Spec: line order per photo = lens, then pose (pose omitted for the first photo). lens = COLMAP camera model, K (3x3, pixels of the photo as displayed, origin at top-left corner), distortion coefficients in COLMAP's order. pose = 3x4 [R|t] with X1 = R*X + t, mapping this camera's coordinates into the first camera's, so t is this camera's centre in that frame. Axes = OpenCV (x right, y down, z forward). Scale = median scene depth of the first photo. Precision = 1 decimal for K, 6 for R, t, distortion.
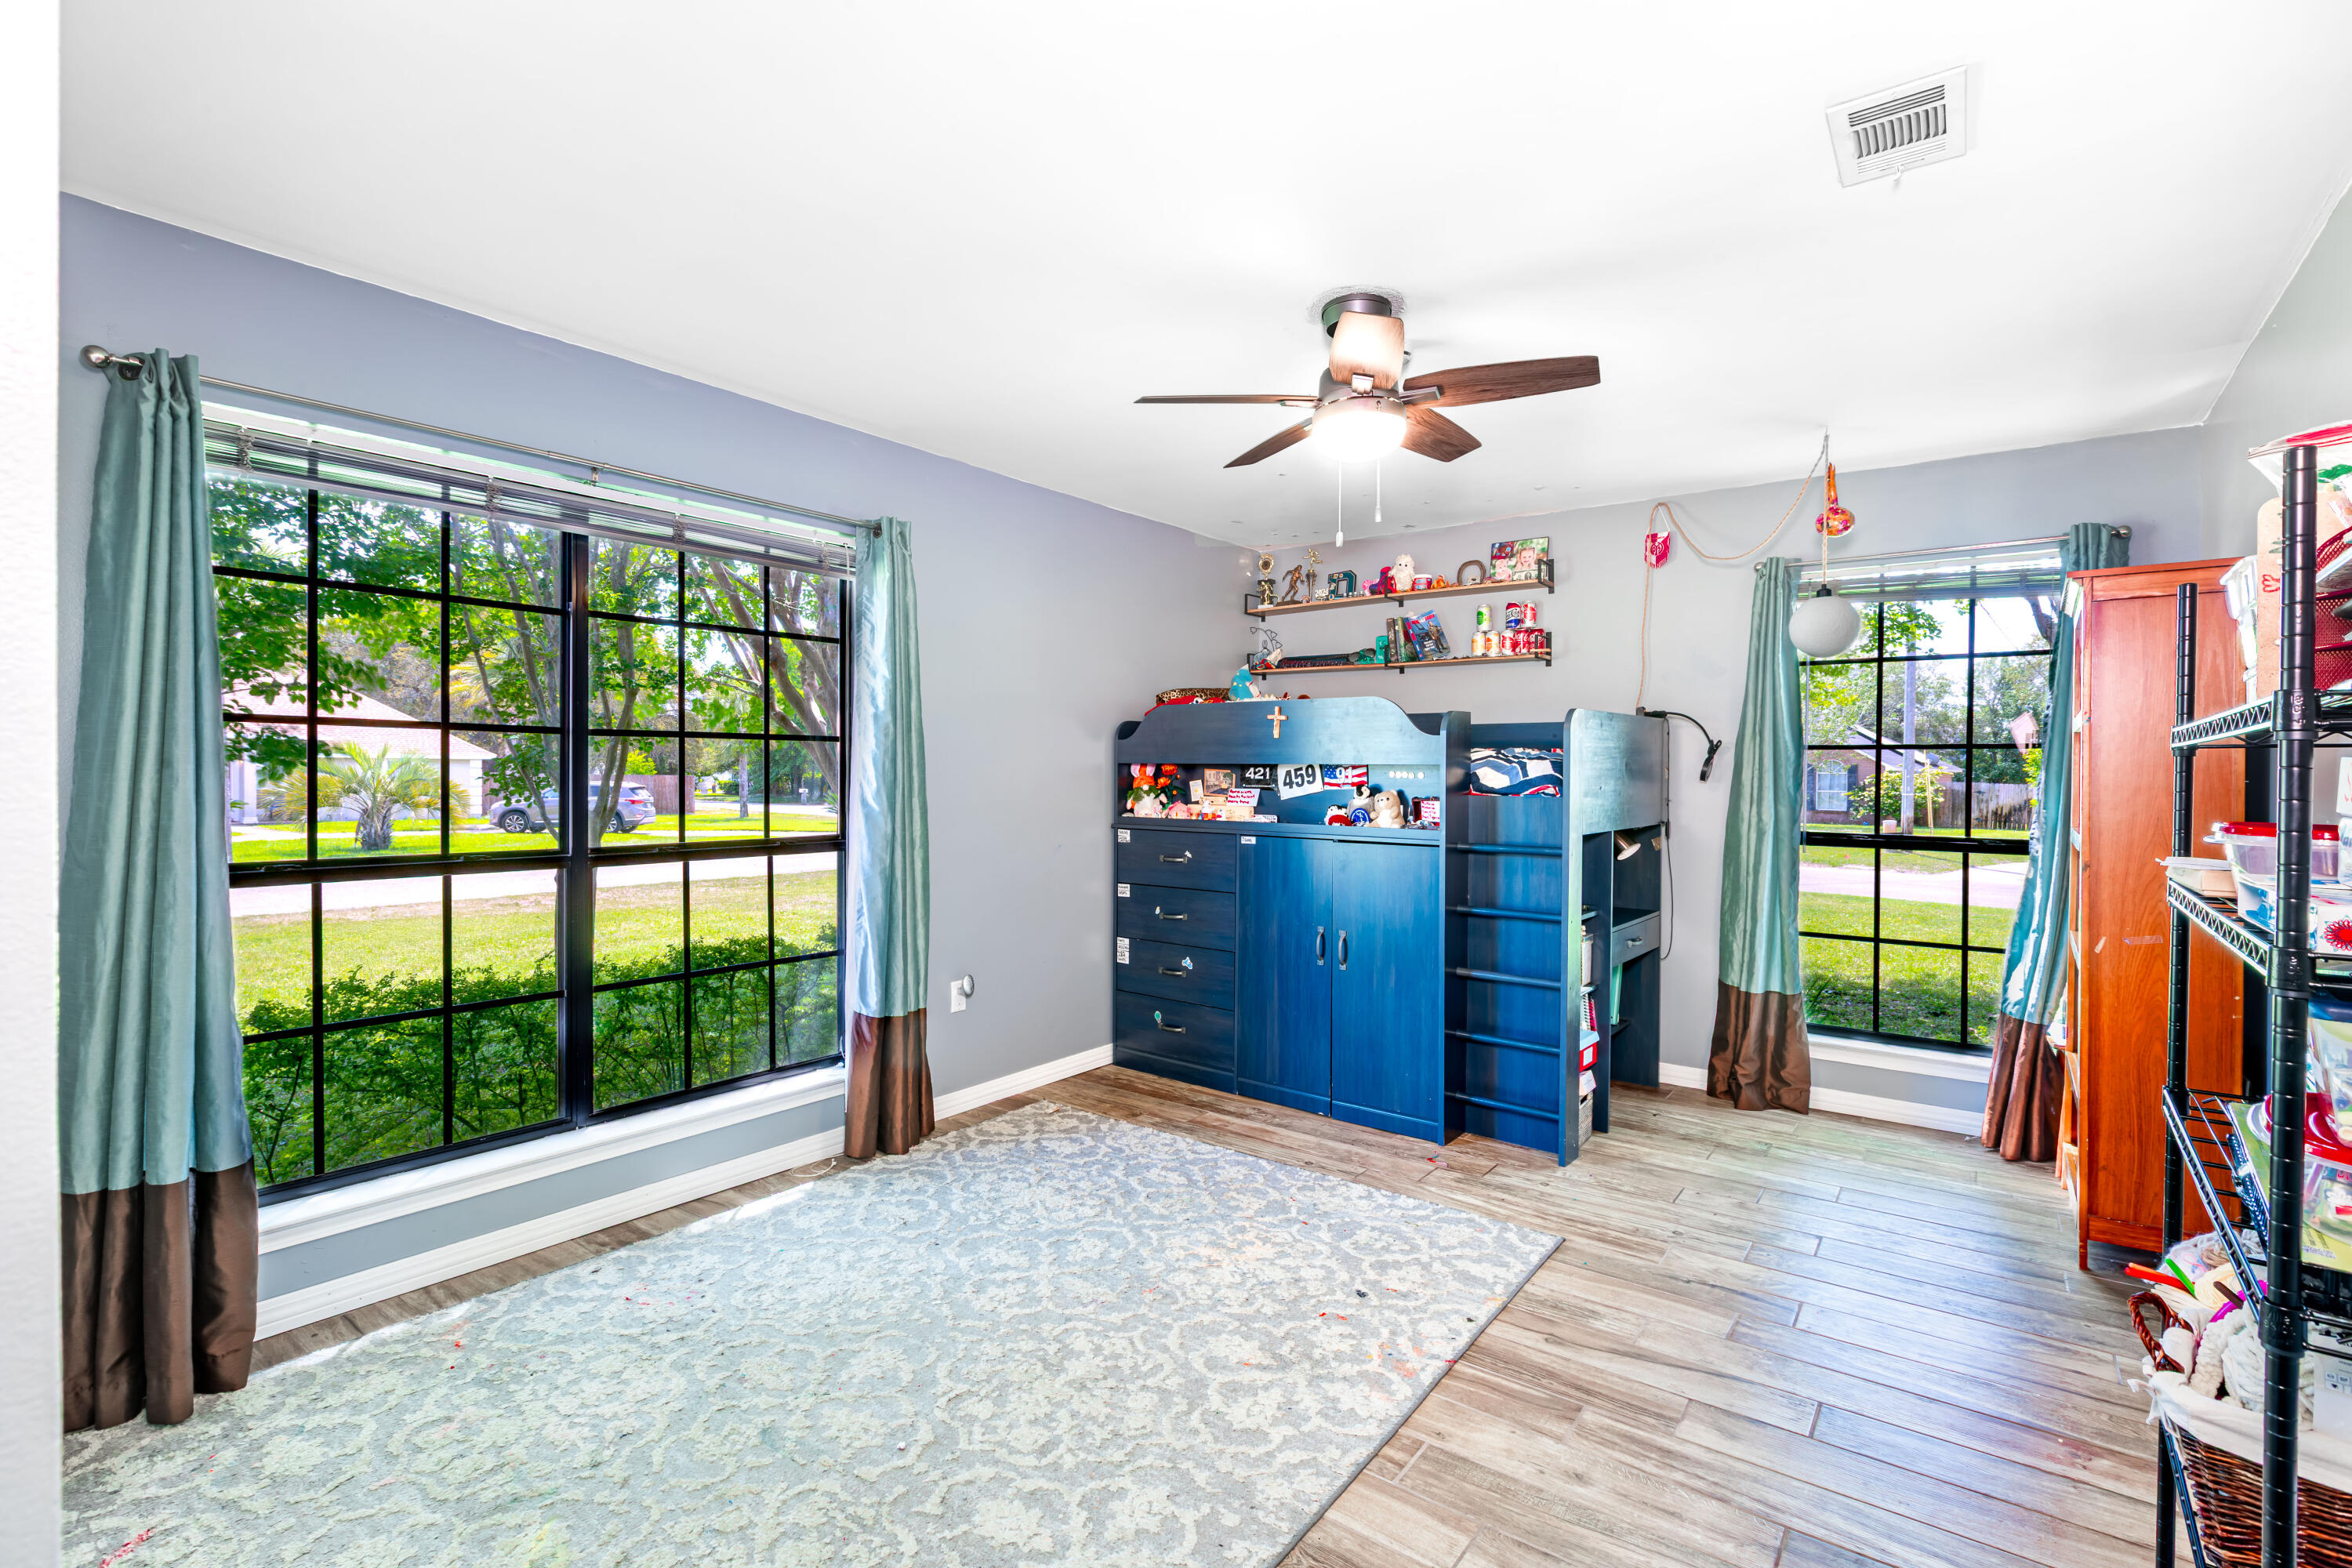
lens RADIAL K [[1090.9, 0, 1157.0], [0, 1090.9, 778.9], [0, 0, 1]] dist [-0.004330, 0.000519]
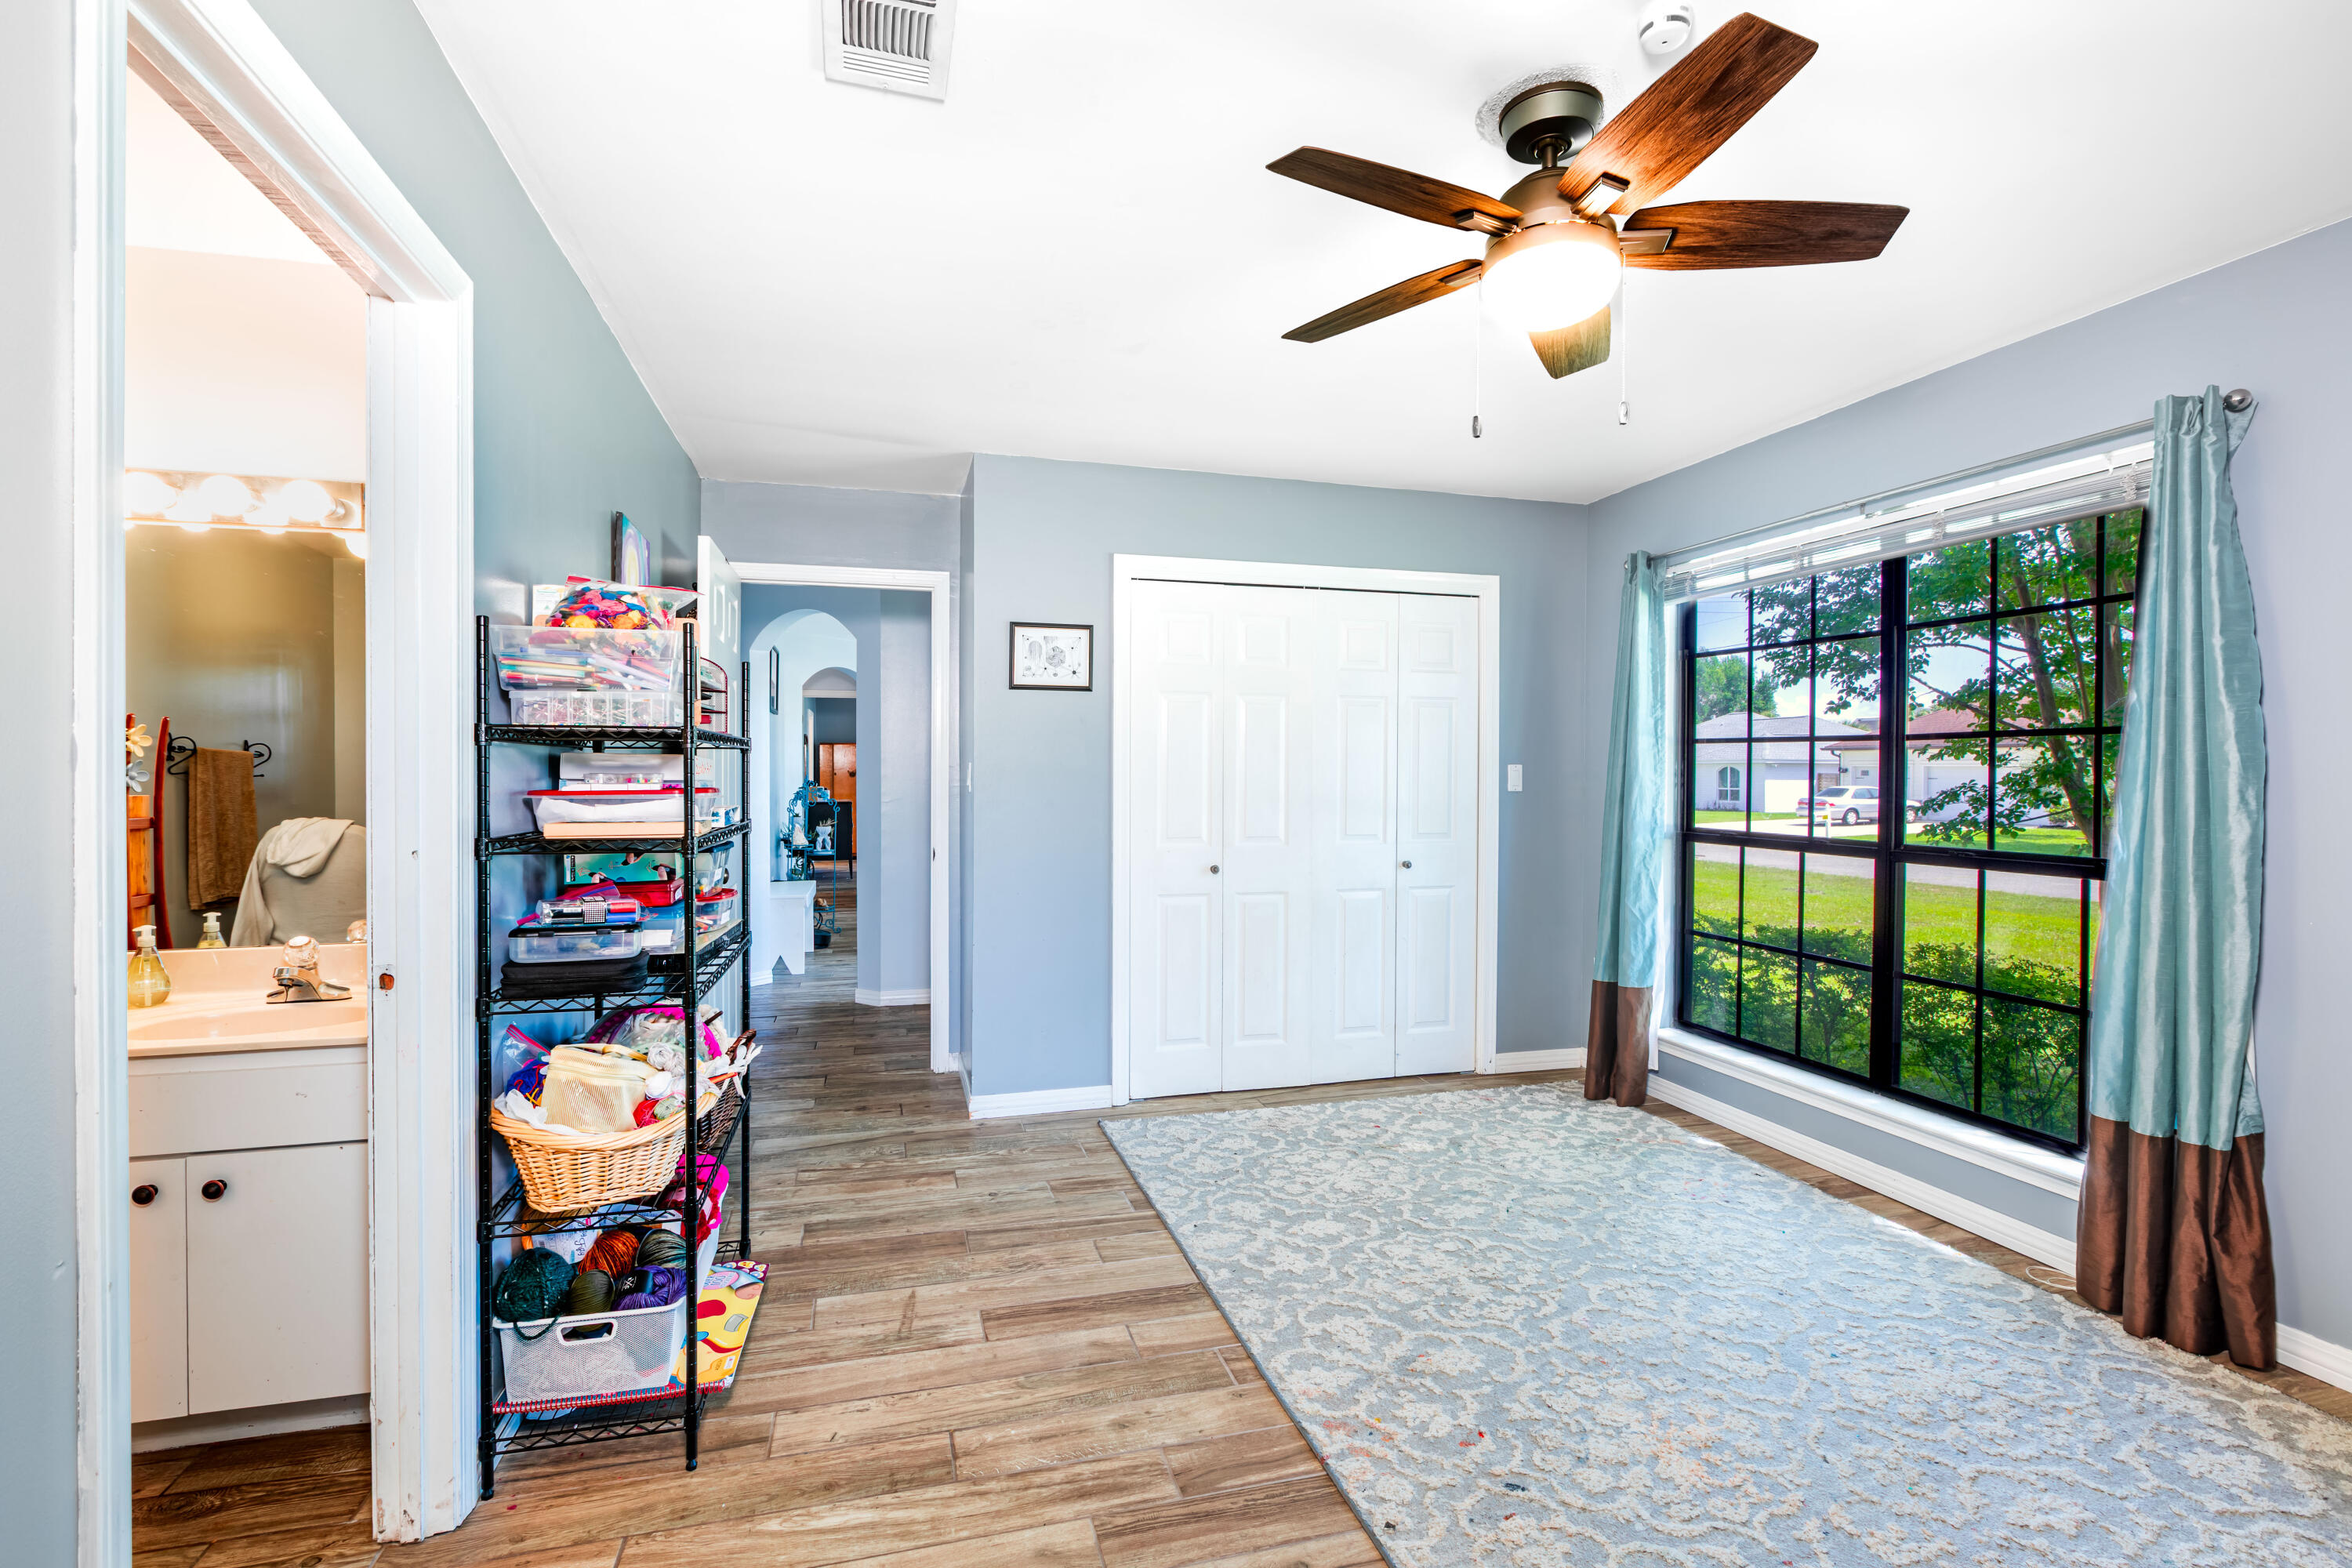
lens RADIAL K [[1090.9, 0, 1173.4], [0, 1090.9, 788.5], [0, 0, 1]] dist [-0.004330, 0.000519]
pose [[-0.605849, 0.003165, -0.795573, 0.879082], [-0.014331, 0.999786, 0.014891, 0.003886], [0.795450, 0.020423, -0.605674, 1.224658]]
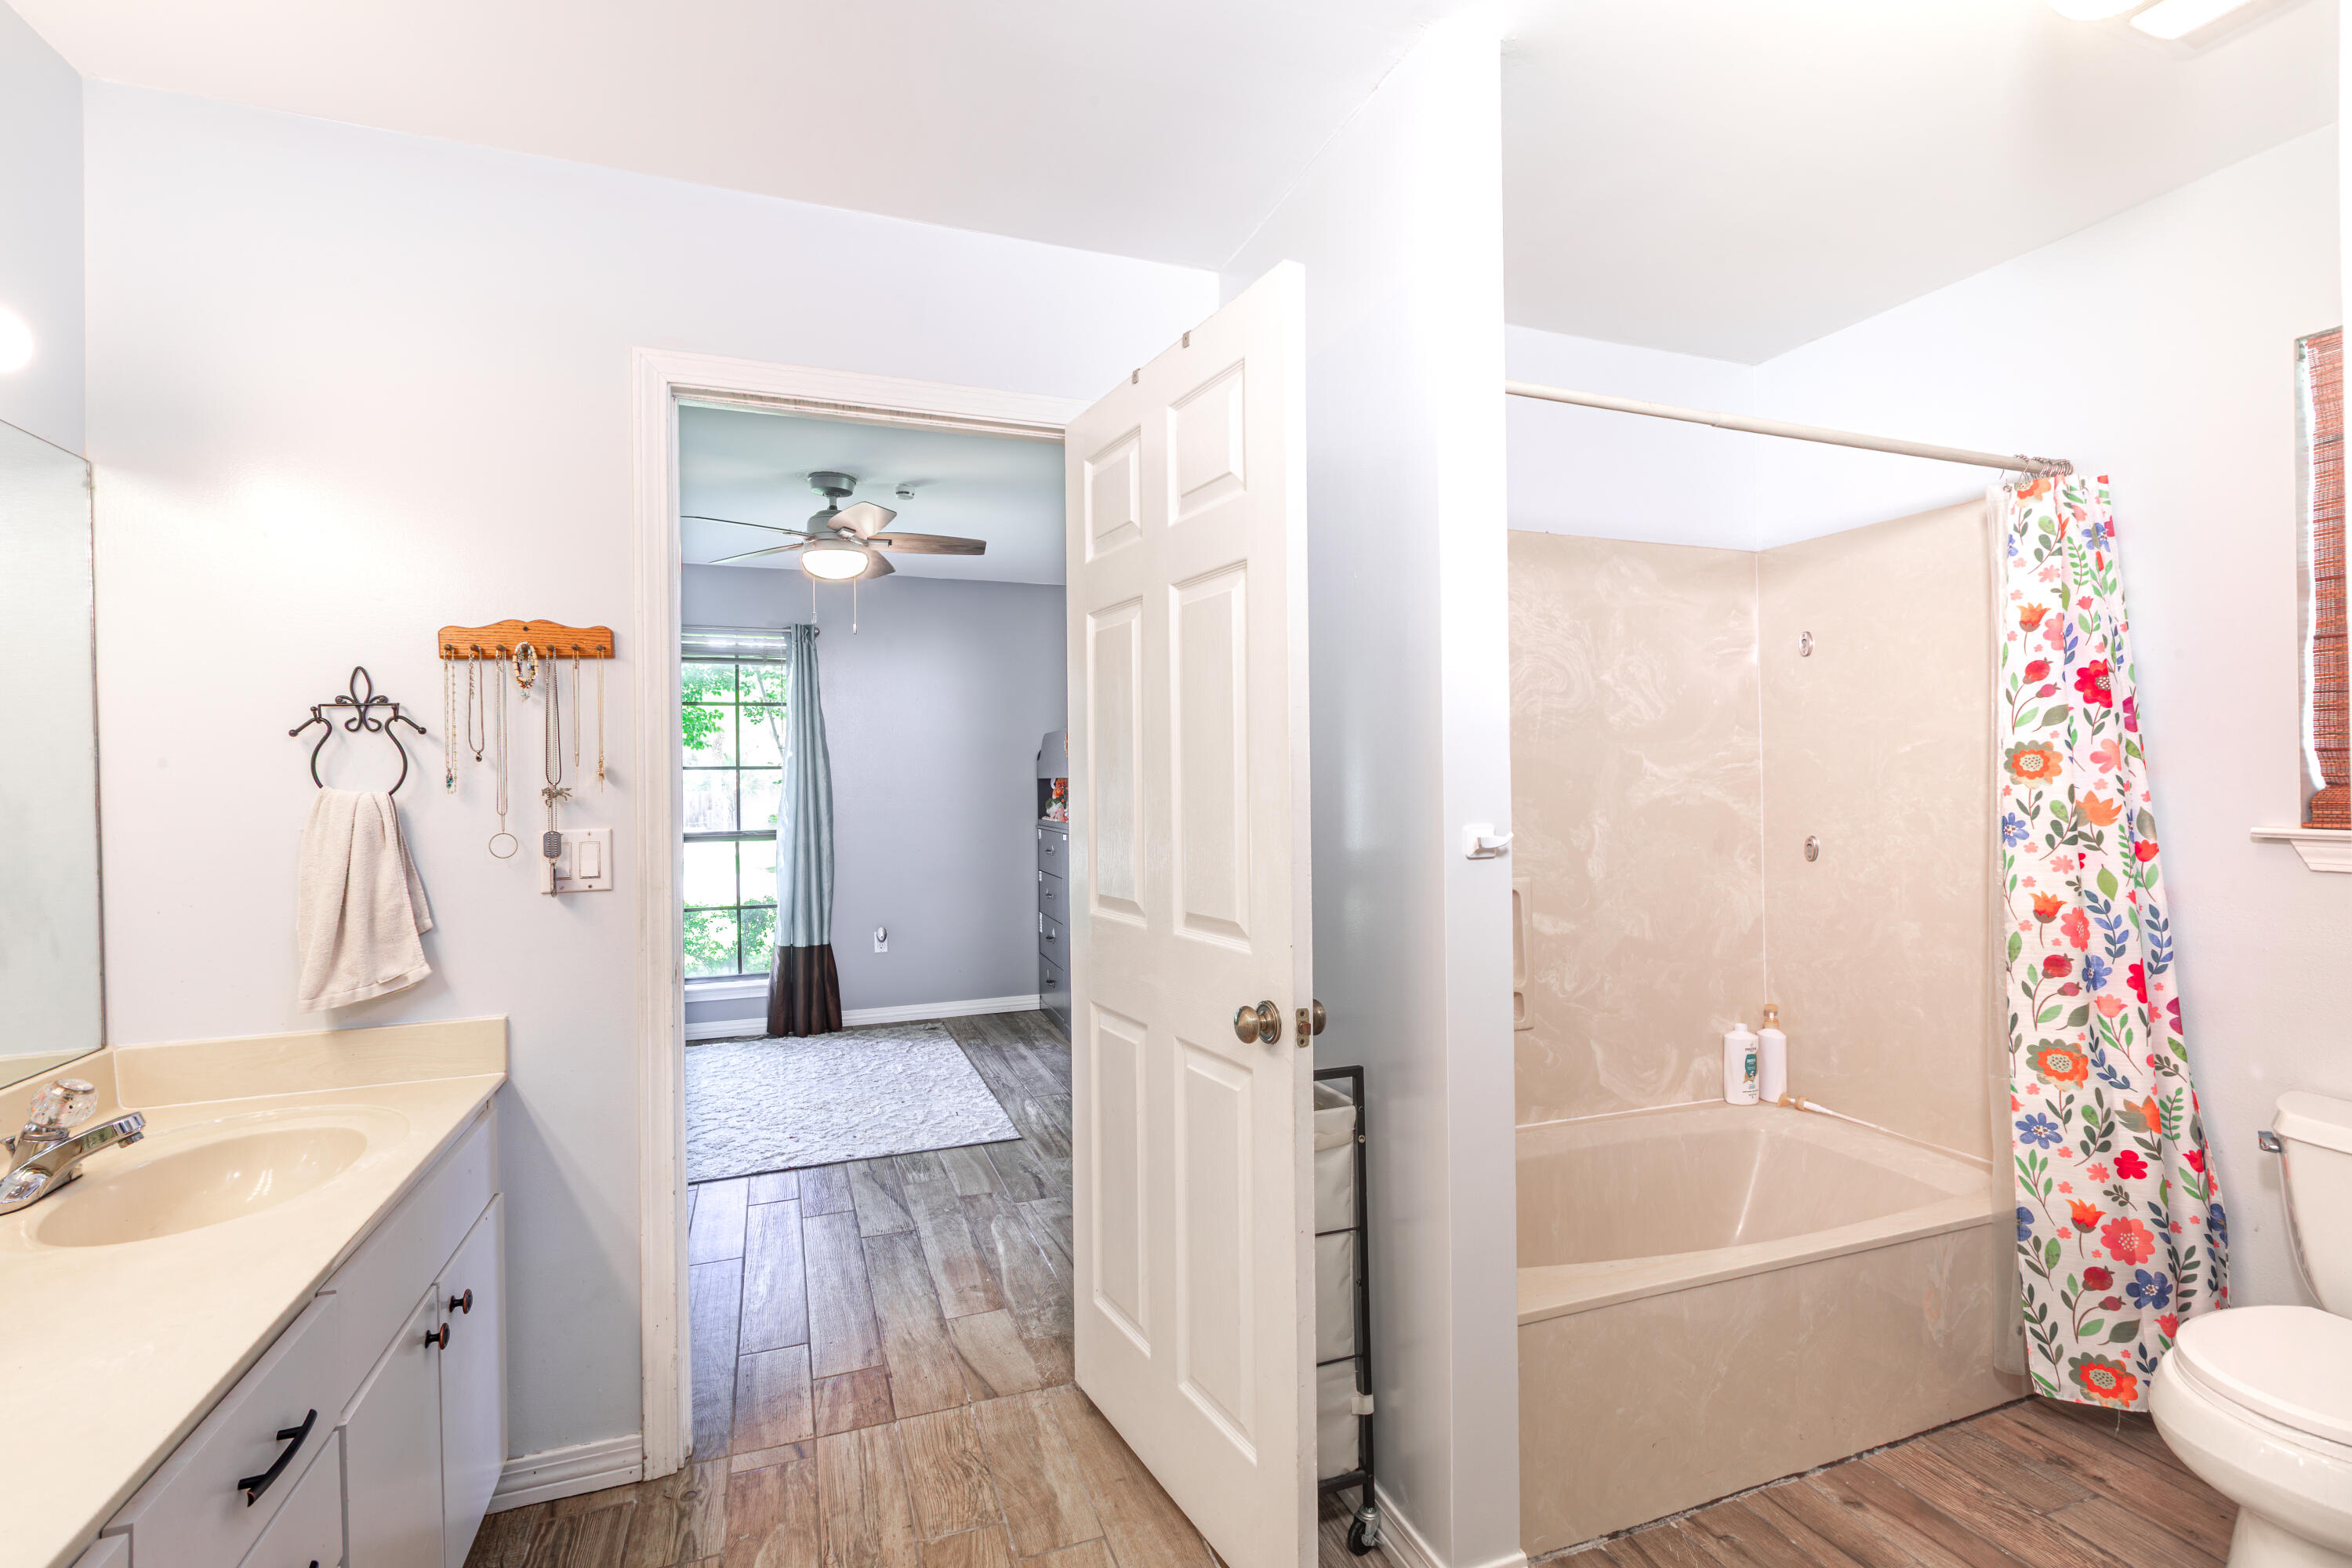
lens RADIAL K [[1064.4, 0, 1176.3], [0, 1064.4, 777.1], [0, 0, 1]] dist [-0.001674, -0.000105]
pose [[0.856569, -0.015685, -0.515794, 1.313452], [0.009343, 0.999845, -0.014889, 0.010020], [0.515948, 0.007935, 0.856583, -0.001552]]
